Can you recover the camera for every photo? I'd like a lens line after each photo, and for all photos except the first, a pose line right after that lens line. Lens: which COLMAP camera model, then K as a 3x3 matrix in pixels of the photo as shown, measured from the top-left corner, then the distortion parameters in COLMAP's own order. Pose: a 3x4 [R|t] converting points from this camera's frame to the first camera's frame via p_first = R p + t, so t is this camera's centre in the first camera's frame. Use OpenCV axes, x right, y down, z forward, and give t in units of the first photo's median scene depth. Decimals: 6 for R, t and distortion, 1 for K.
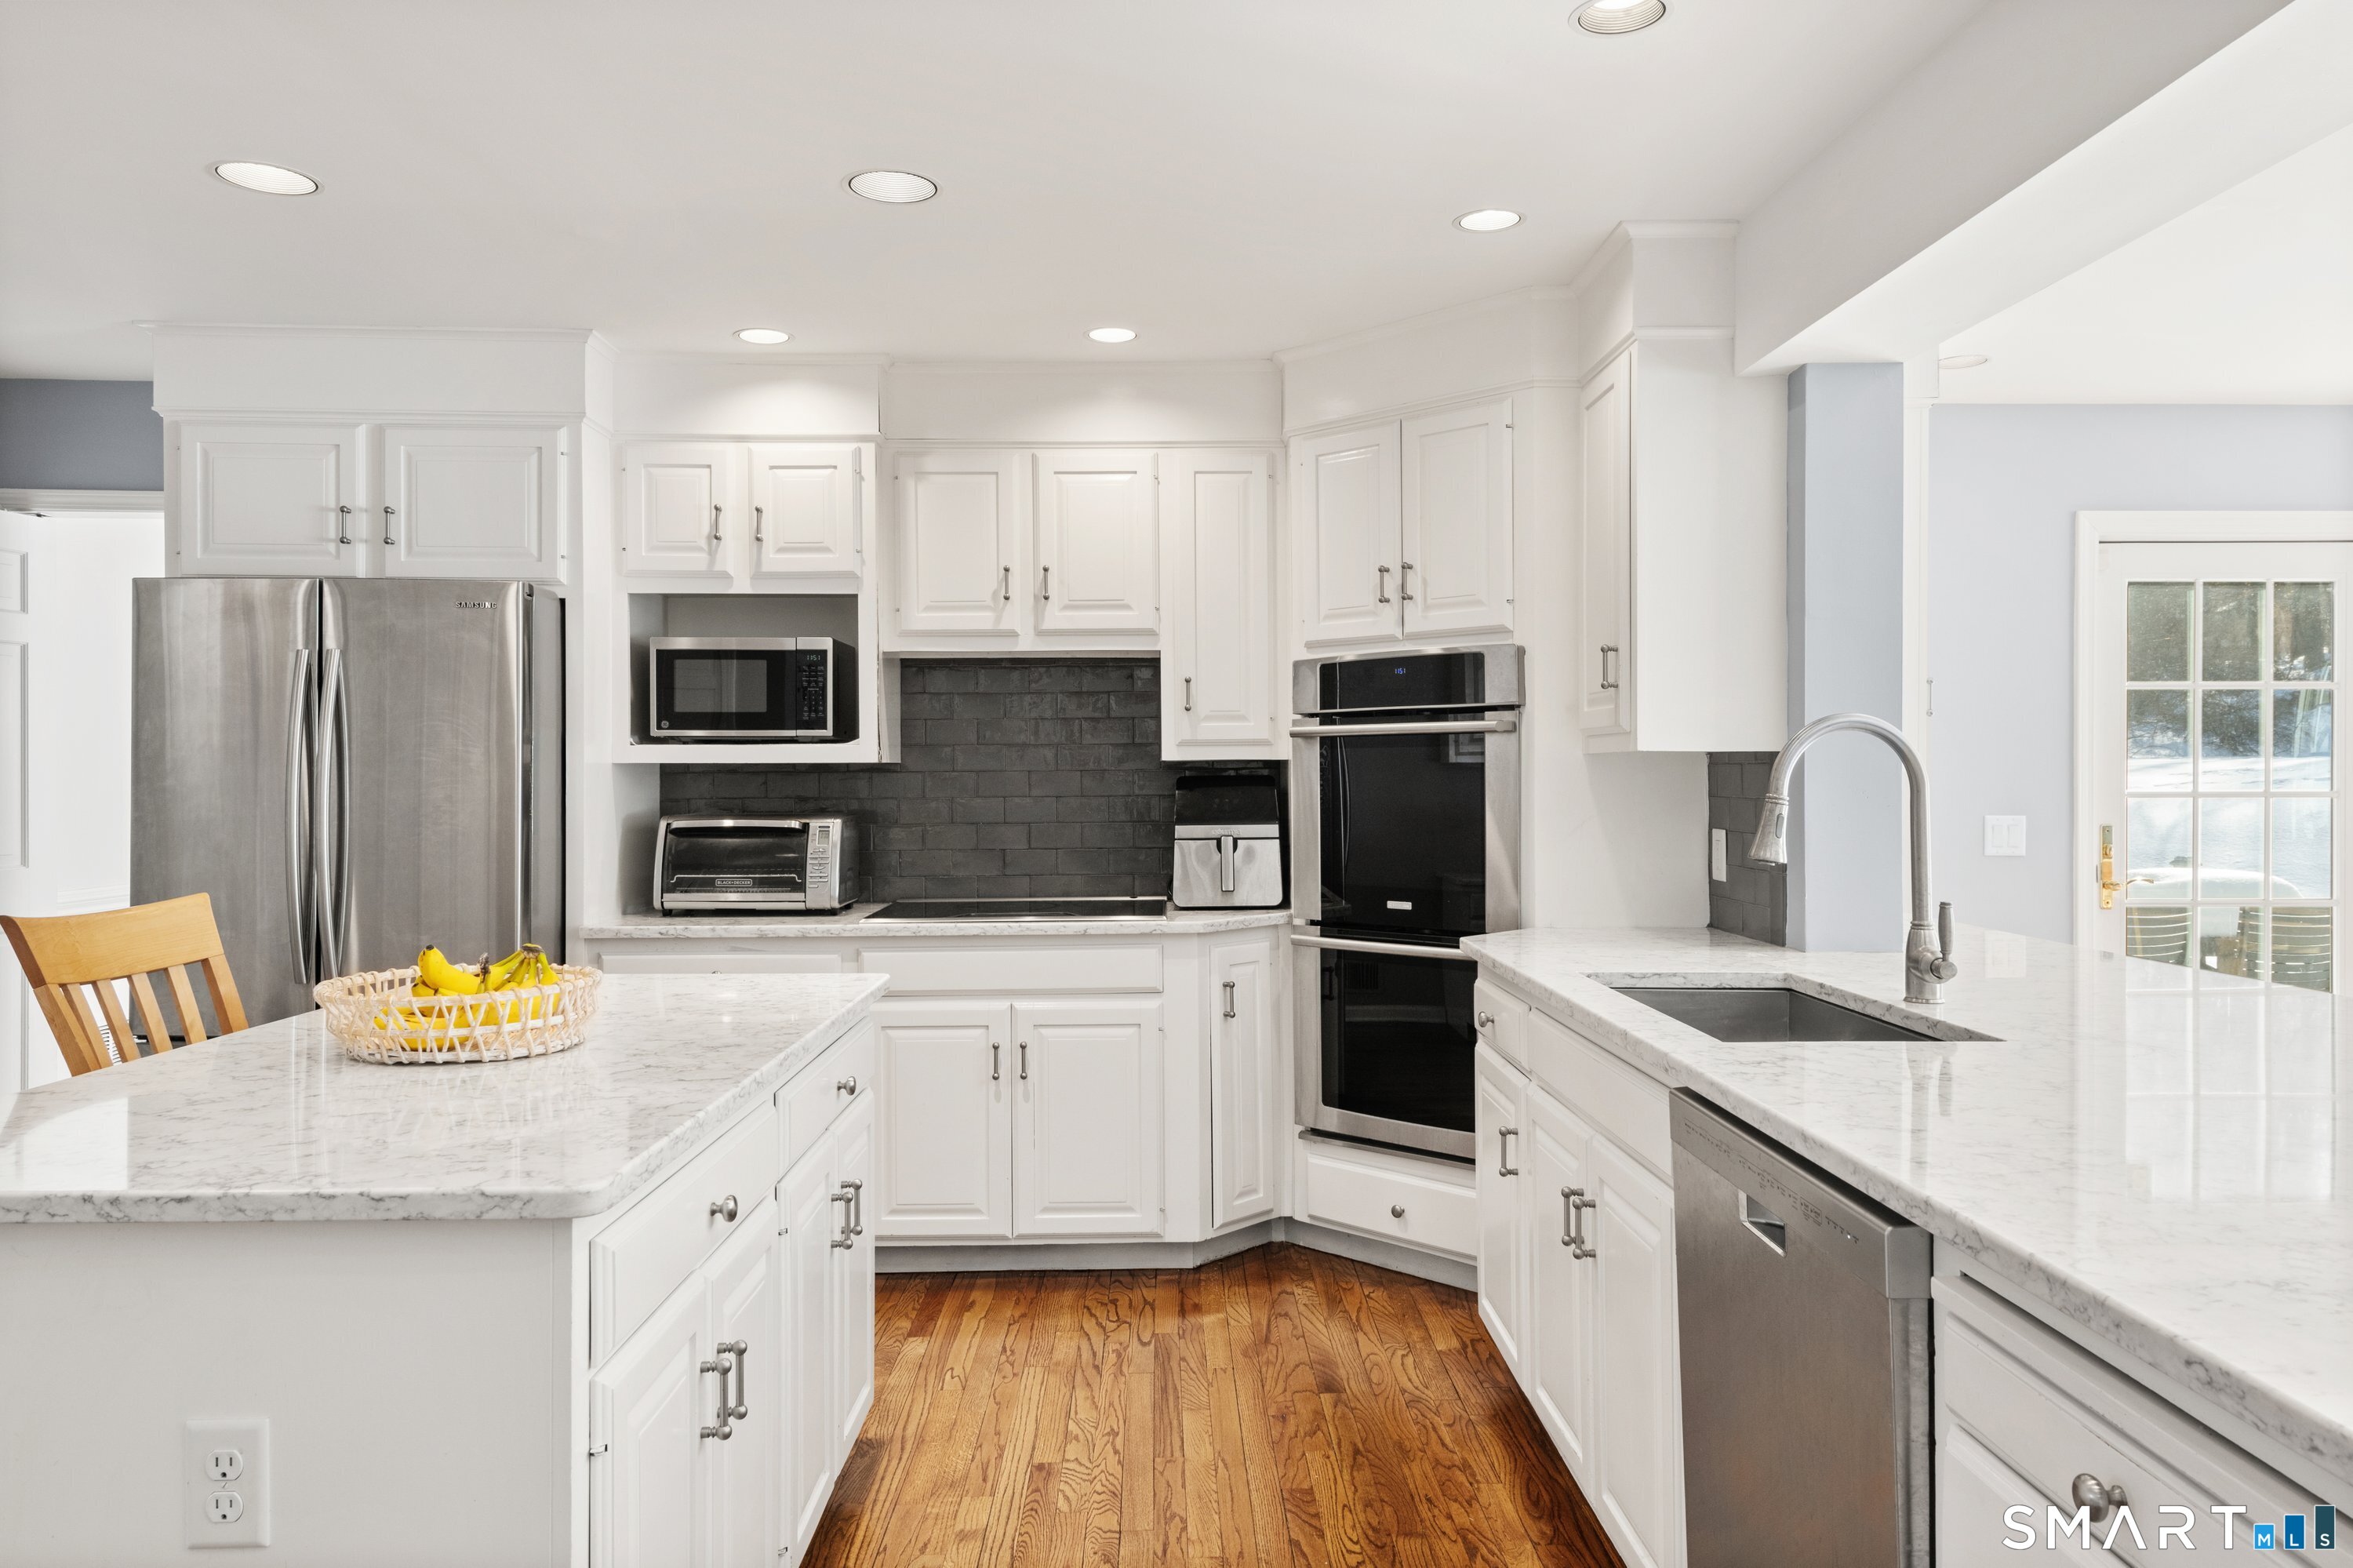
lens RADIAL K [[1435.4, 0, 1172.0], [0, 1435.4, 782.7], [0, 0, 1]] dist [0.003647, 0.000176]
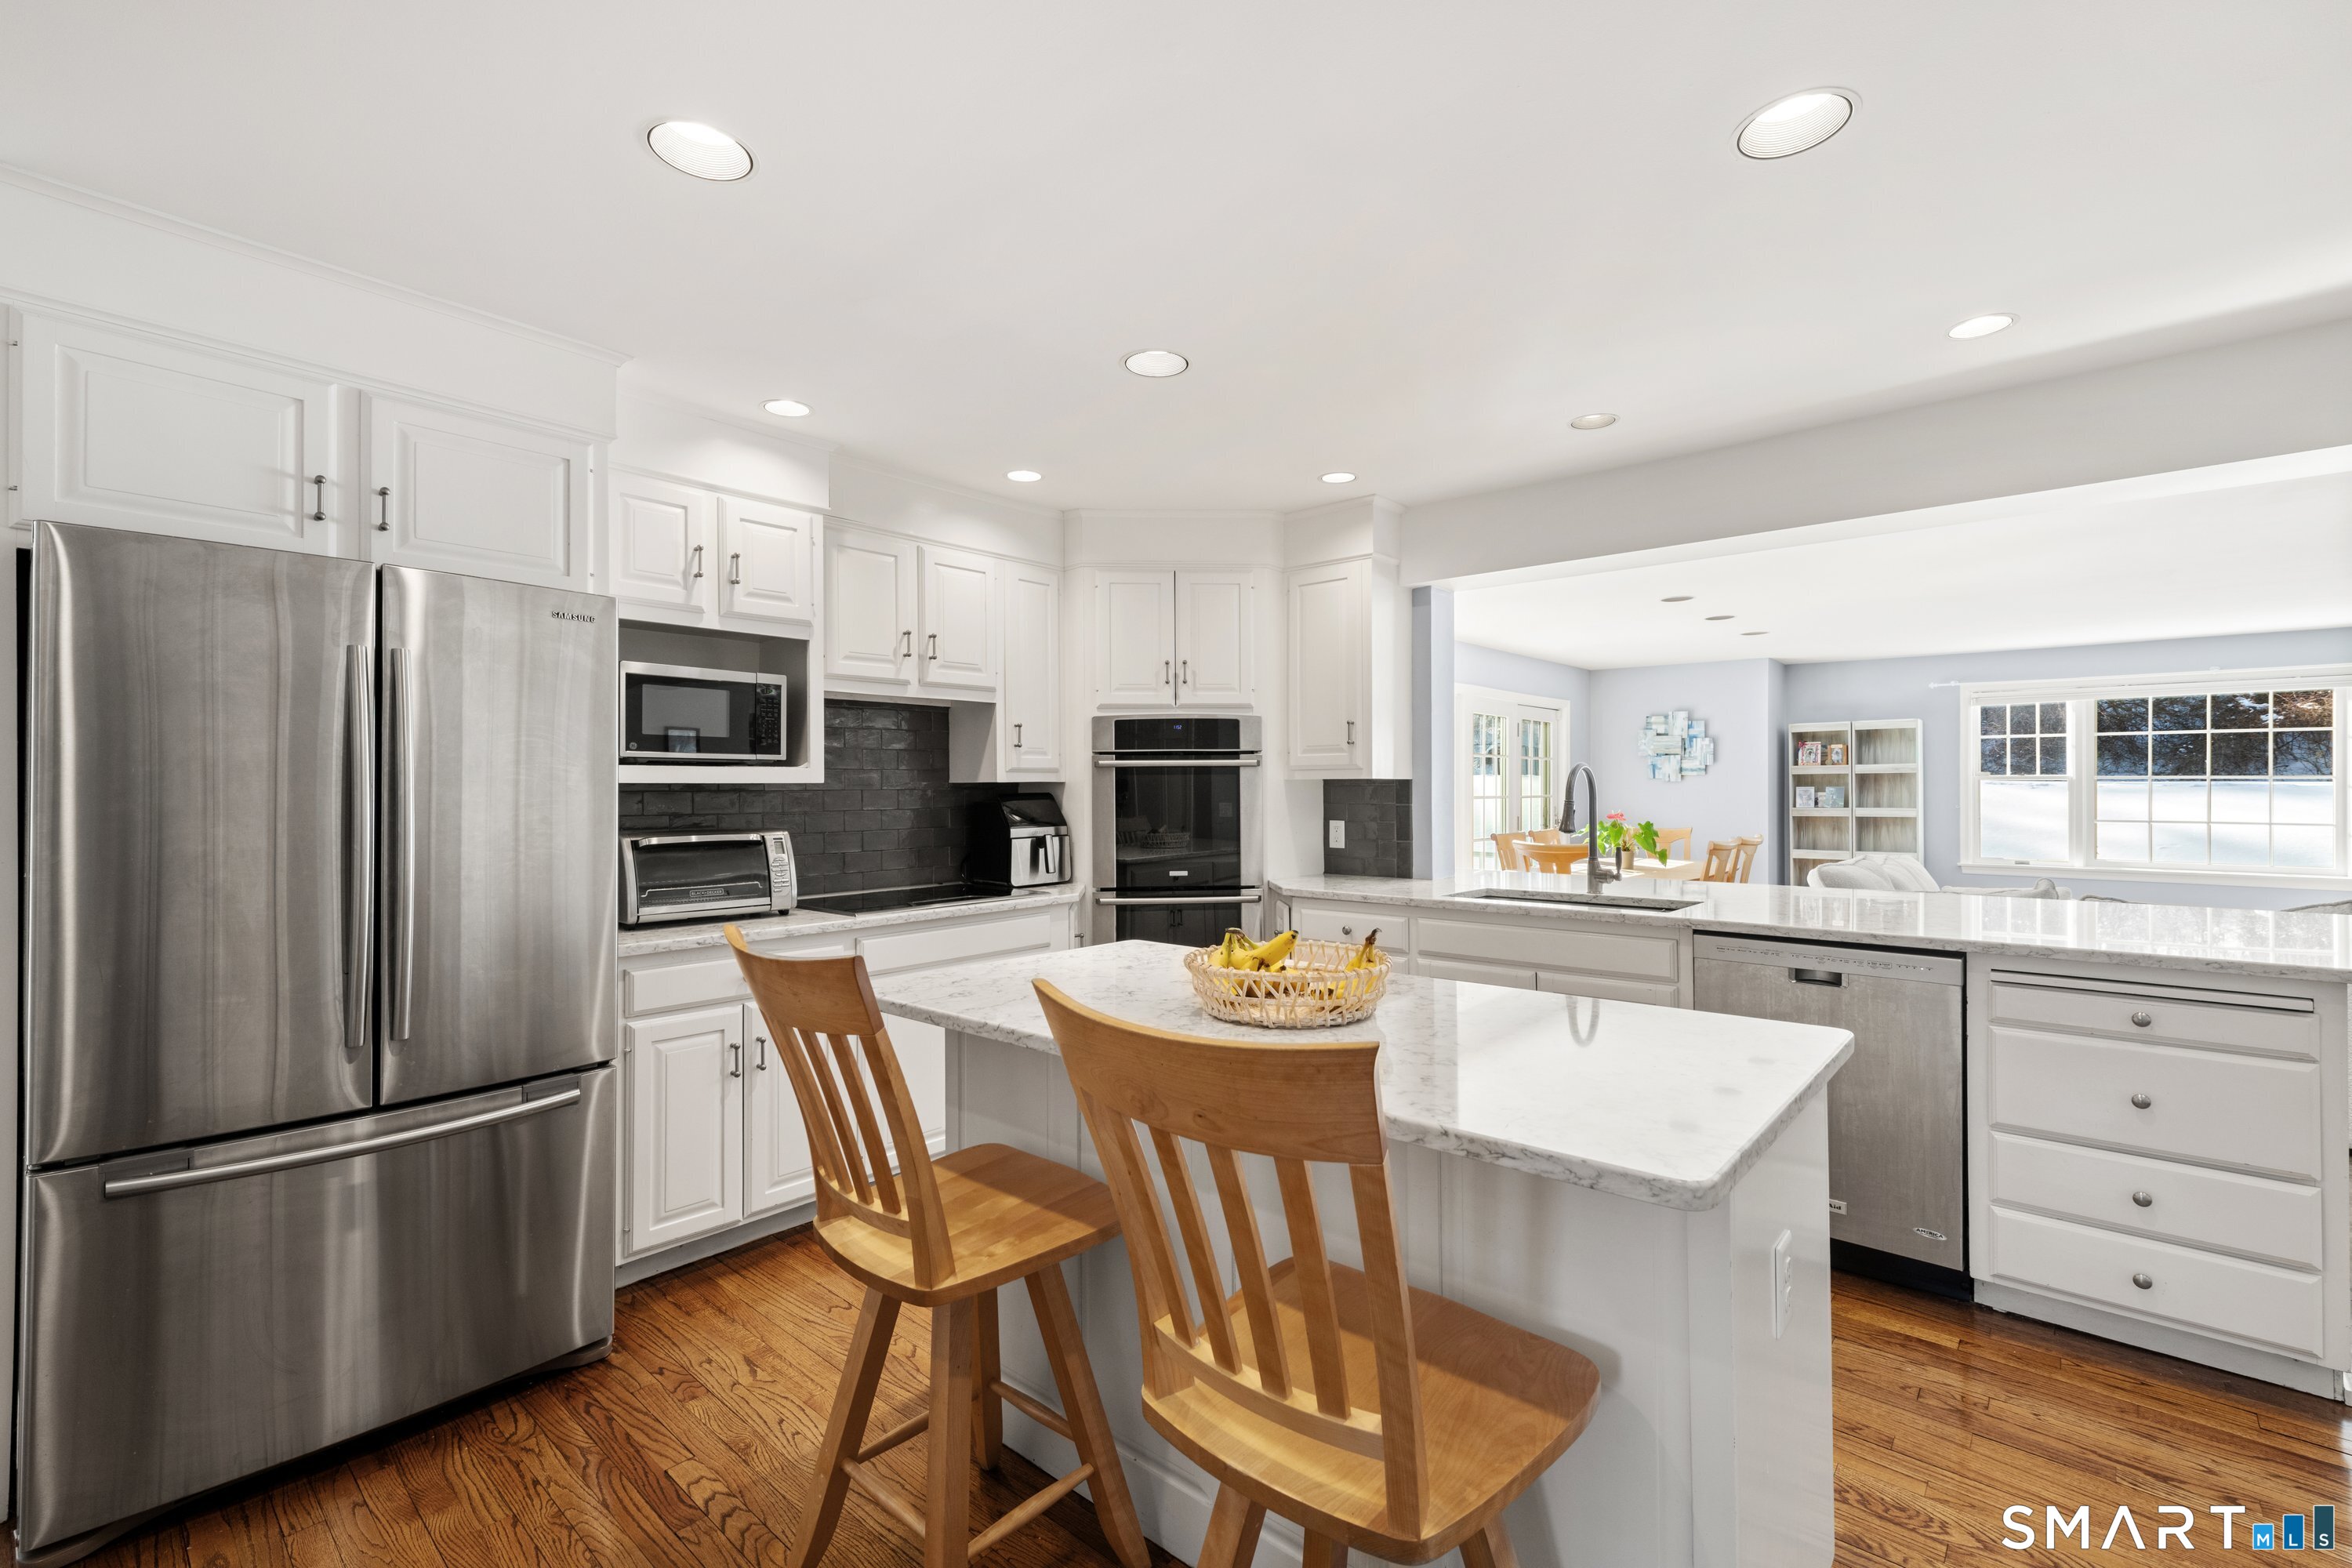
lens RADIAL K [[1015.0, 0, 1185.3], [0, 1015.0, 782.5], [0, 0, 1]] dist [-0.000989, -0.000105]
pose [[0.671630, 0.004789, 0.740871, -0.629683], [0.008526, 0.999863, -0.014192, -0.000066], [-0.740838, 0.015848, 0.671497, 0.212801]]
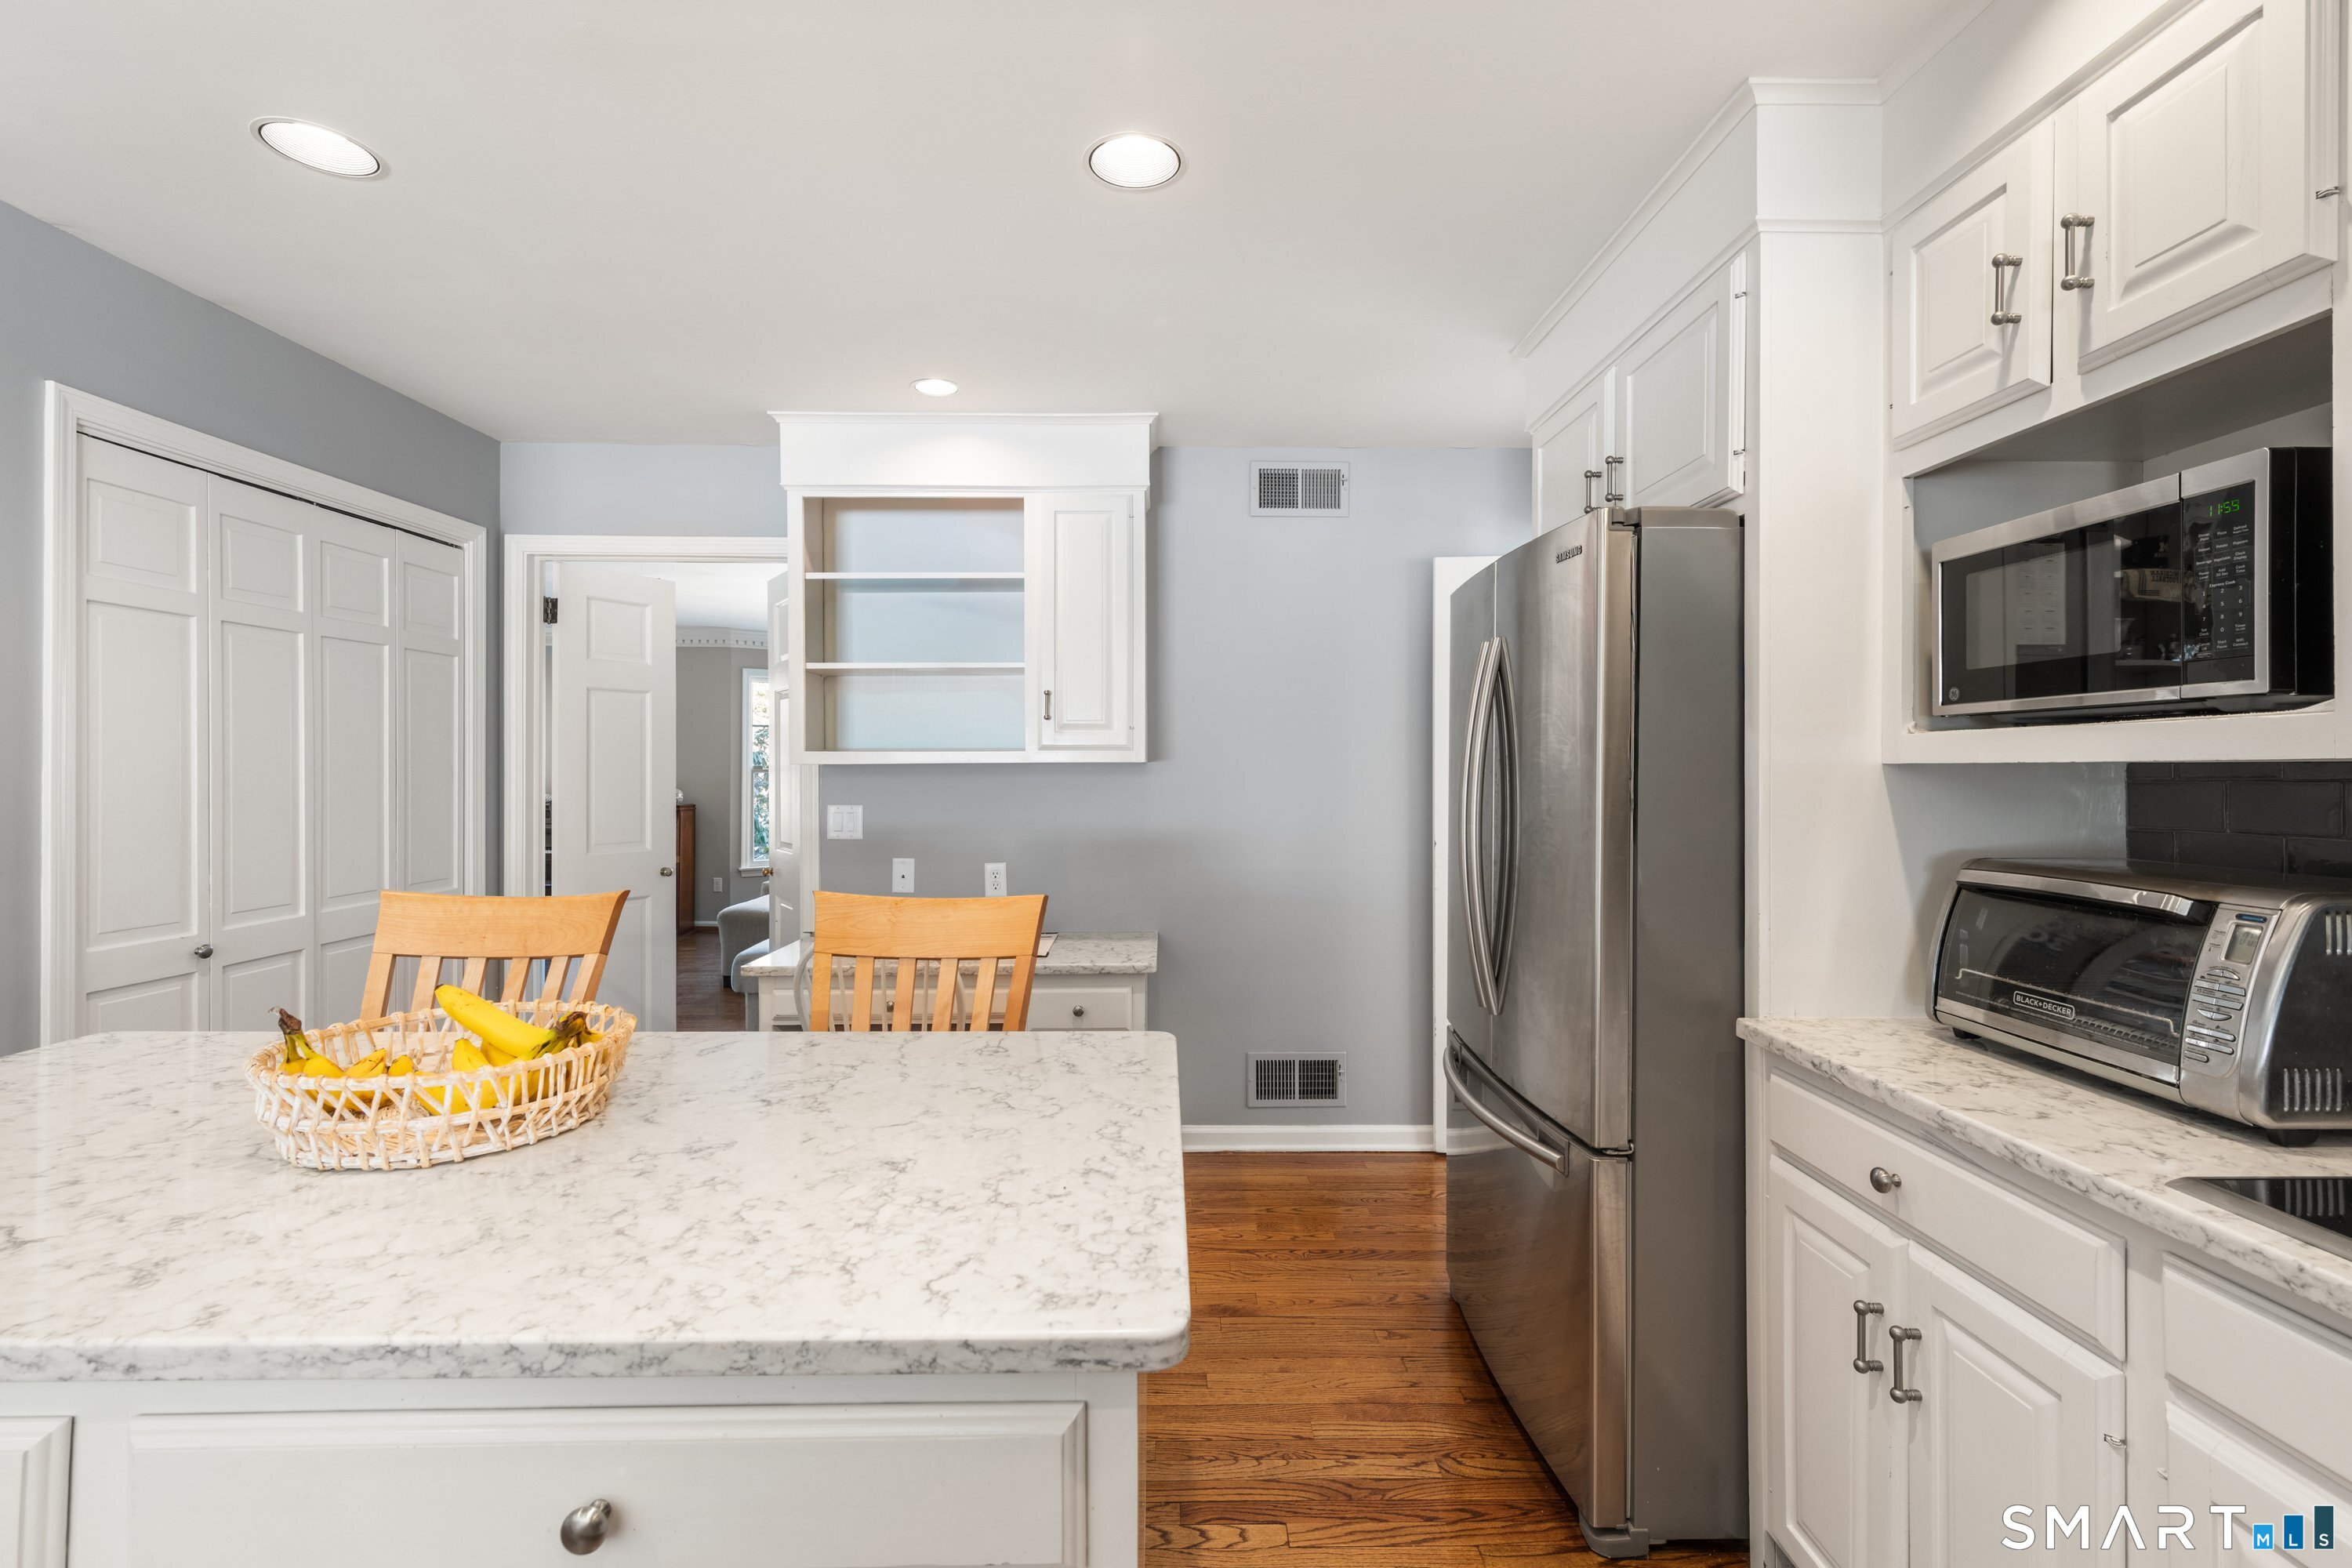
lens RADIAL K [[1063.7, 0, 1178.3], [0, 1063.7, 774.9], [0, 0, 1]] dist [0.008664, -0.002062]
pose [[0.002232, 0.003453, -0.999992, 0.060669], [-0.002934, 0.999990, 0.003446, -0.009995], [0.999993, 0.002927, 0.002242, 0.700086]]
